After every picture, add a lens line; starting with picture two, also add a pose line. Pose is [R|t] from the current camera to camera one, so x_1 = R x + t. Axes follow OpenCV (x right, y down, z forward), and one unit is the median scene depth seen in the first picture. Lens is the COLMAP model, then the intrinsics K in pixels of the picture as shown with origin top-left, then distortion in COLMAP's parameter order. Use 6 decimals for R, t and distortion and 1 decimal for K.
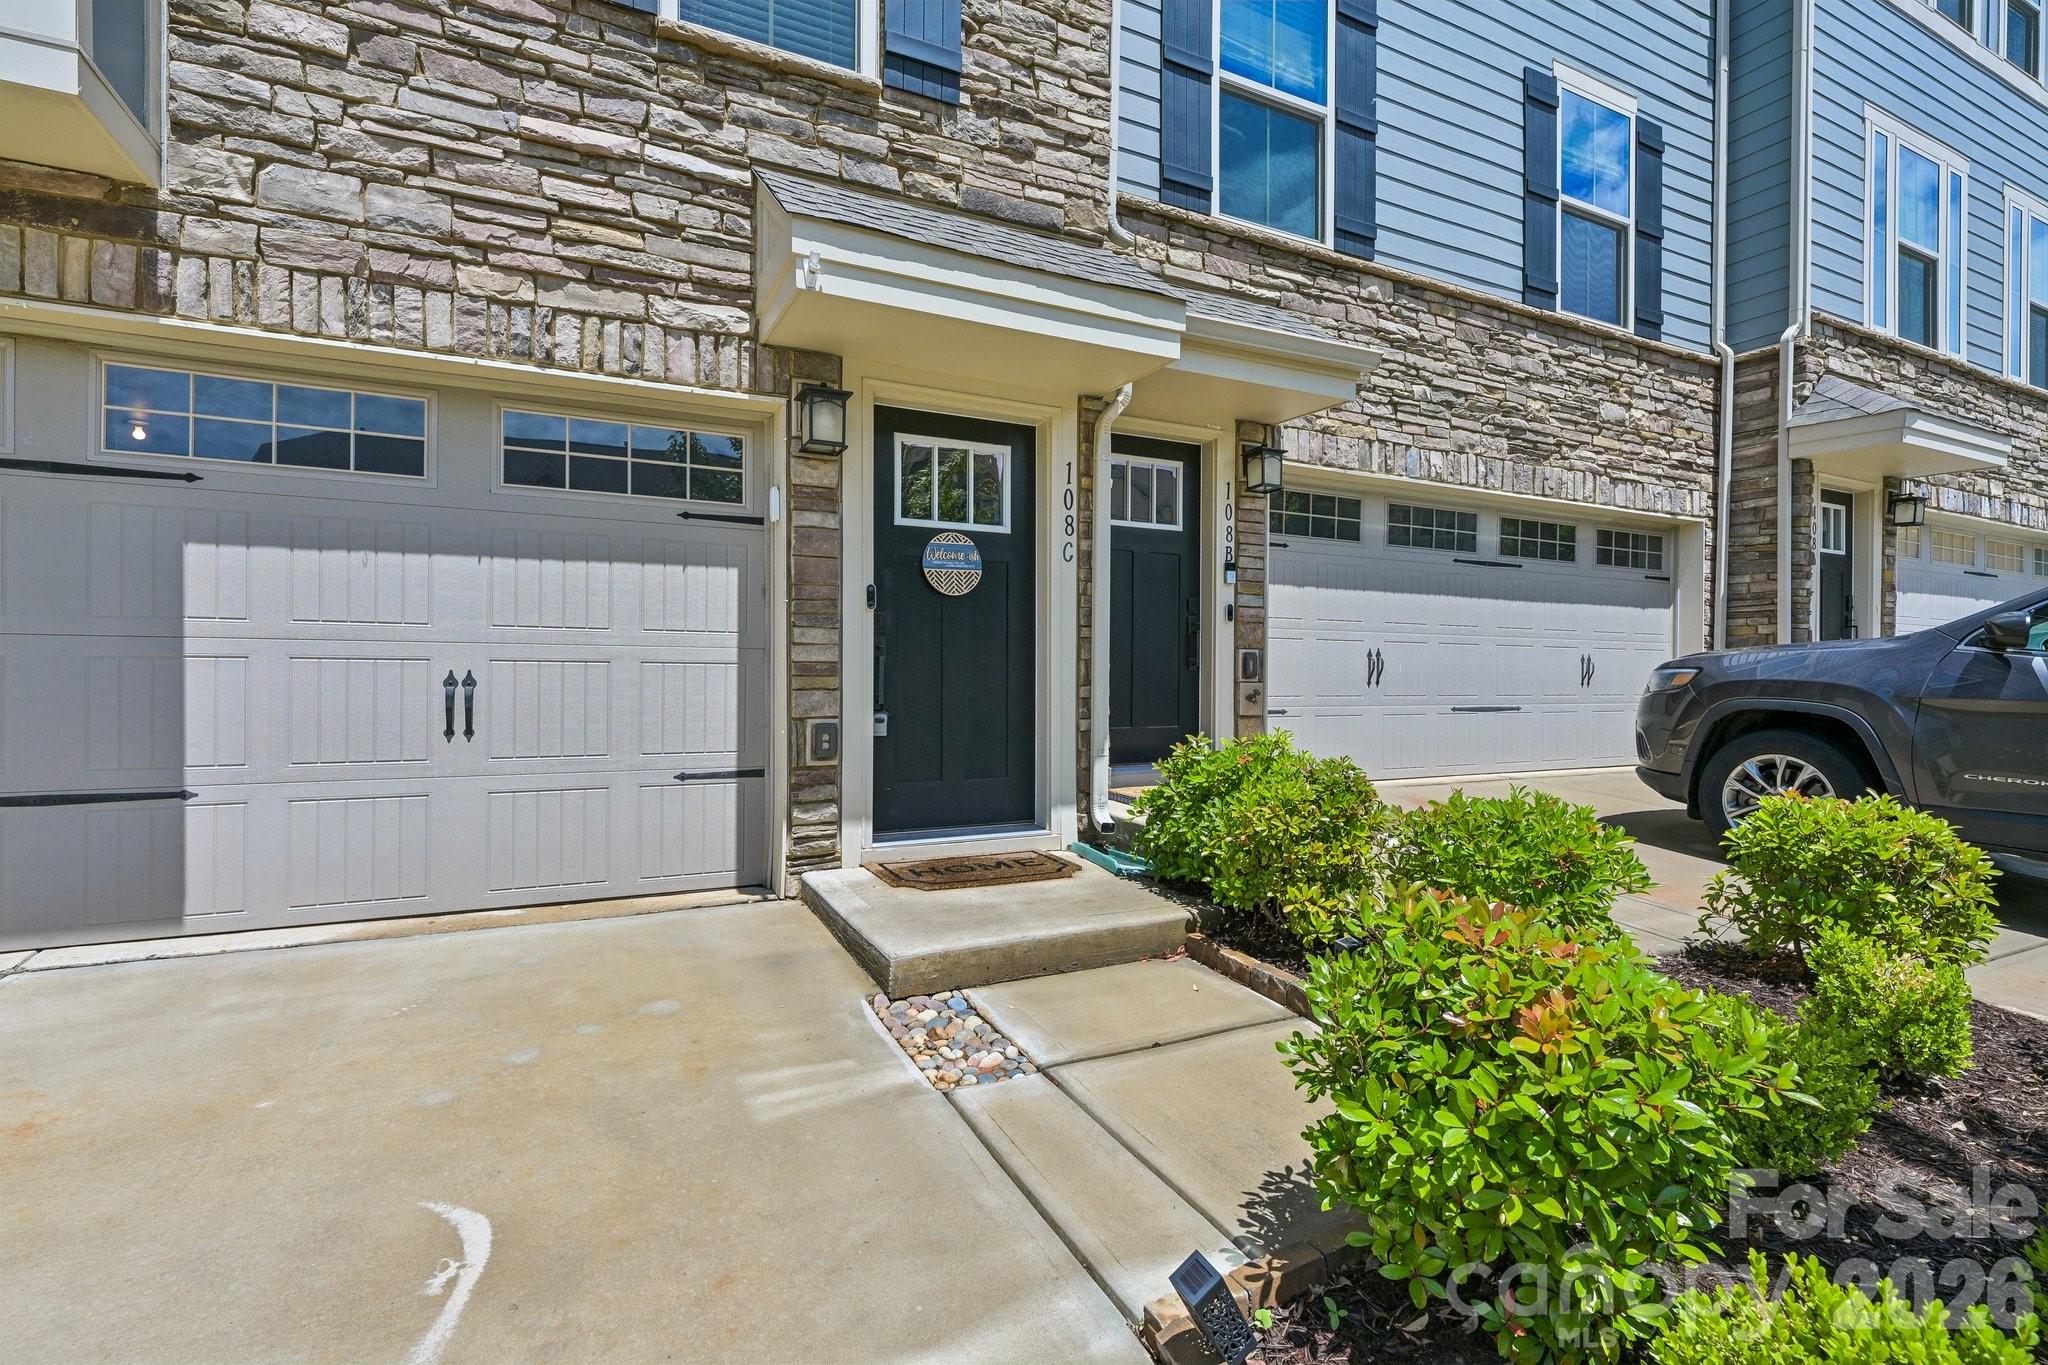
lens RADIAL K [[923.4, 0, 1016.9], [0, 923.4, 683.2], [0, 0, 1]] dist [0.000480, -0.000259]
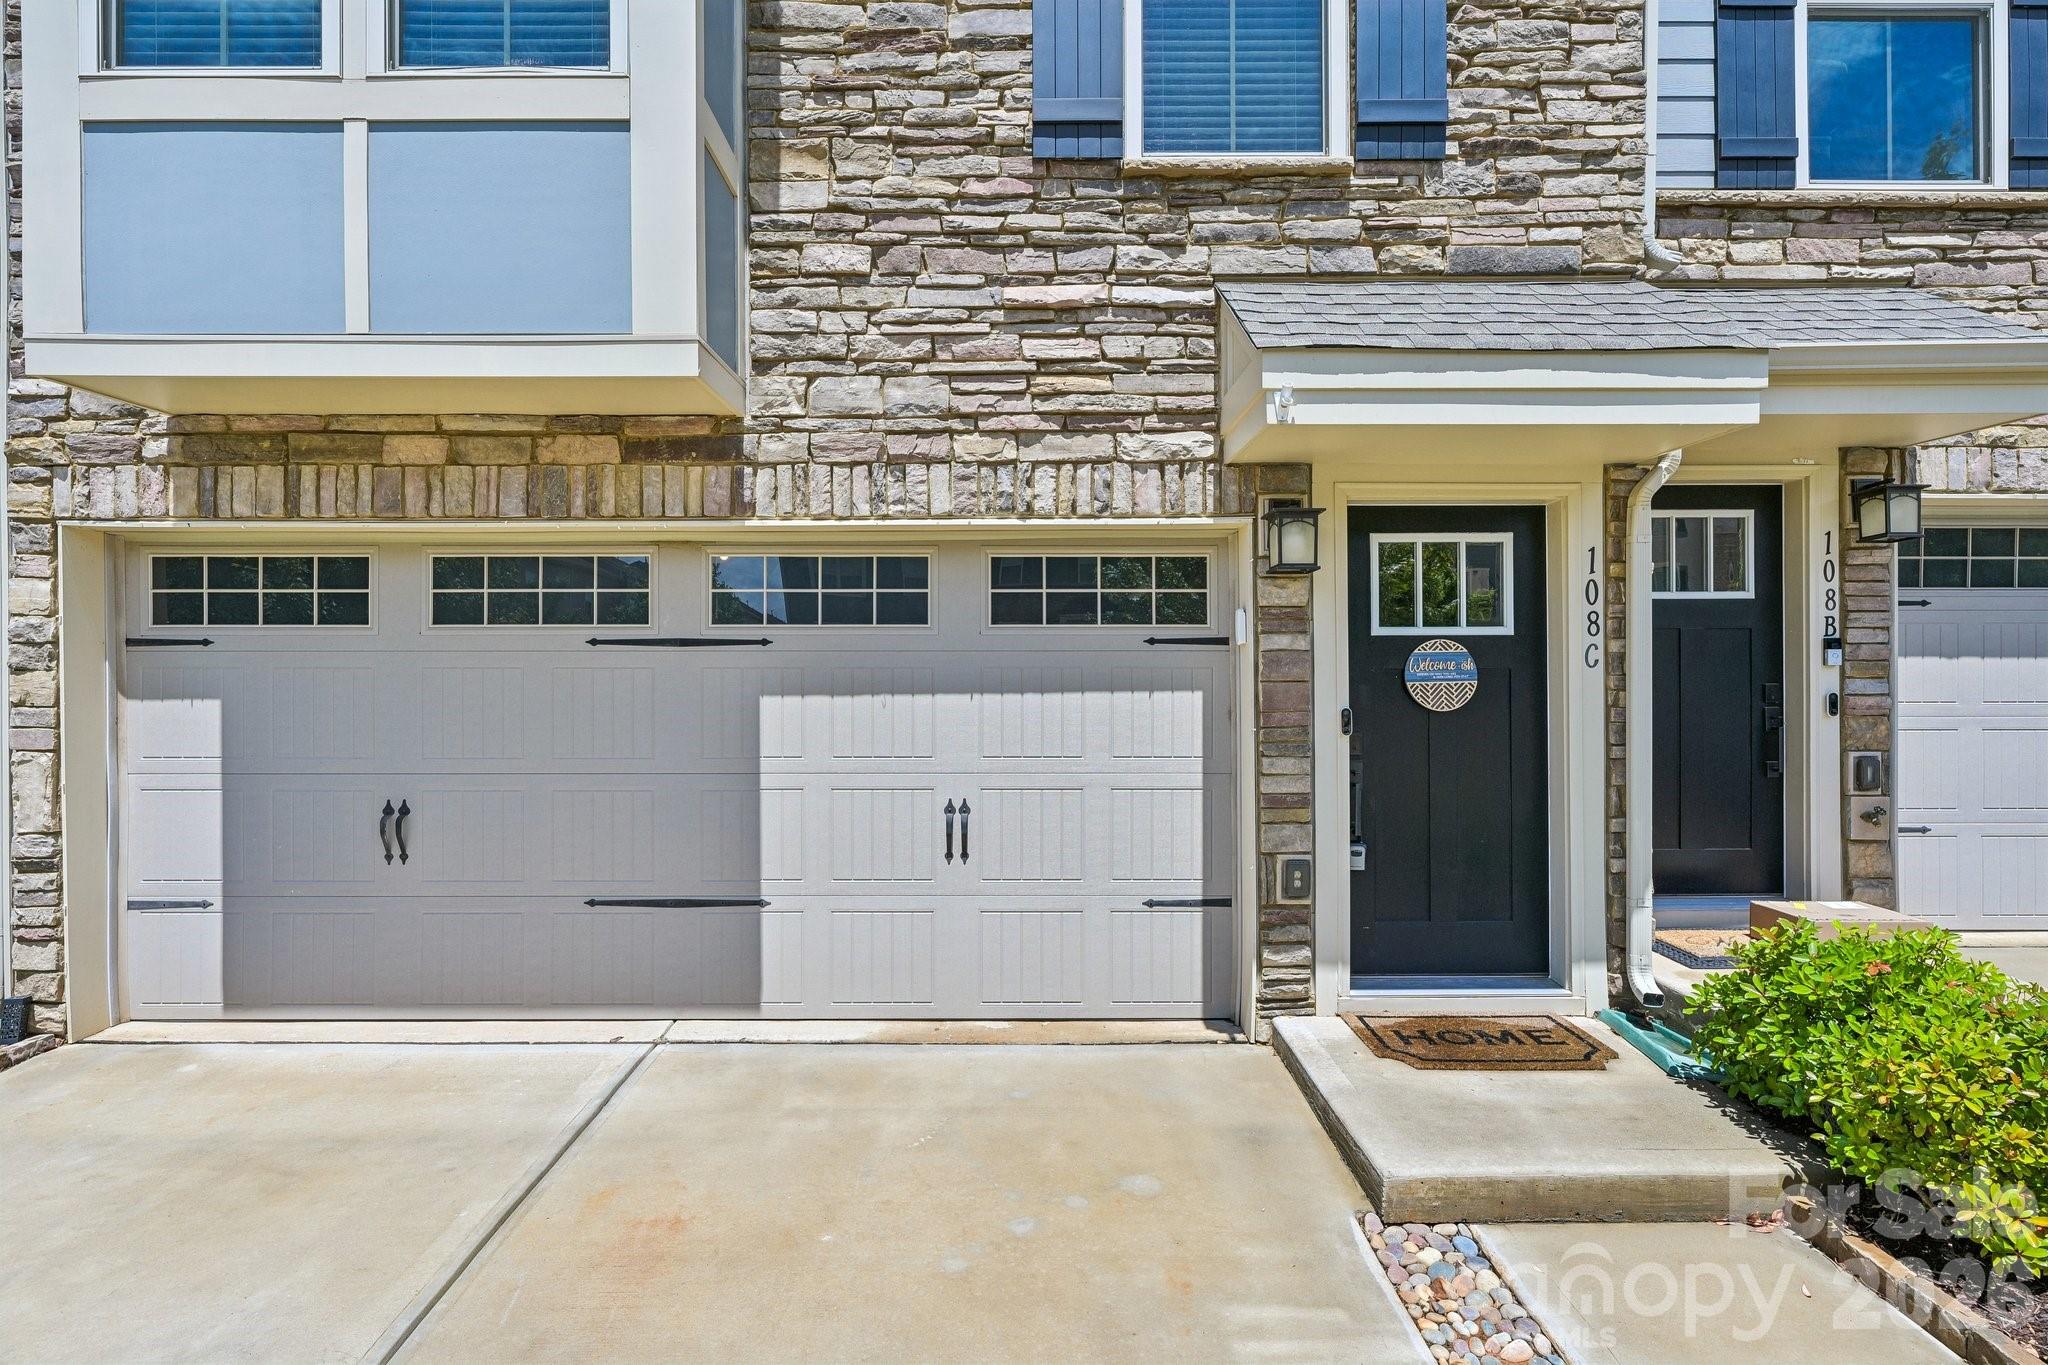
lens RADIAL K [[973.1, 0, 1030.6], [0, 973.1, 680.9], [0, 0, 1]] dist [-0.001817, 0.000996]
pose [[0.902096, -0.009652, -0.431428, -0.026716], [0.007392, 0.999949, -0.006914, -0.140946], [0.431472, 0.003048, 0.902121, -0.000083]]
